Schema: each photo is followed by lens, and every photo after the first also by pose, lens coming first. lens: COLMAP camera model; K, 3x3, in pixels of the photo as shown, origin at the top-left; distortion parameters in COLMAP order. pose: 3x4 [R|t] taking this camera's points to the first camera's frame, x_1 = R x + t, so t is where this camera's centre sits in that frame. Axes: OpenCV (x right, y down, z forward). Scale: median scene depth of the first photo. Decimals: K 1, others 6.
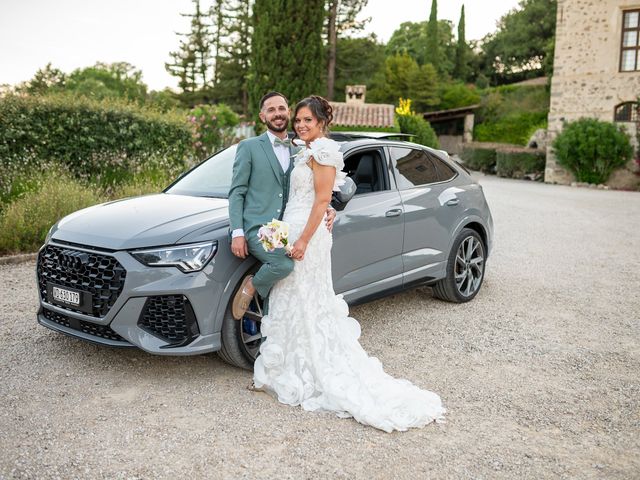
lens RADIAL K [[695.7, 0, 320.9], [0, 695.7, 240.2], [0, 0, 1]] dist [0.004406, 0.000000]
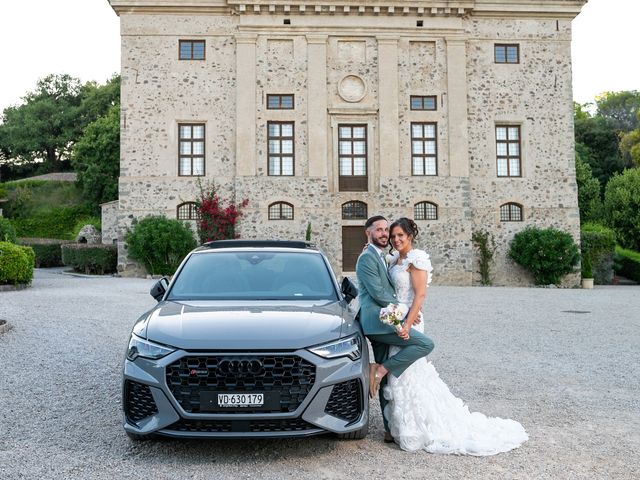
lens RADIAL K [[695.7, 0, 323.9], [0, 695.7, 239.5], [0, 0, 1]] dist [0.004406, 0.000000]
pose [[0.760578, -0.011292, 0.649148, -0.126216], [0.097913, 0.990408, -0.097492, -0.006129], [-0.641821, 0.137710, 0.754388, 0.010919]]
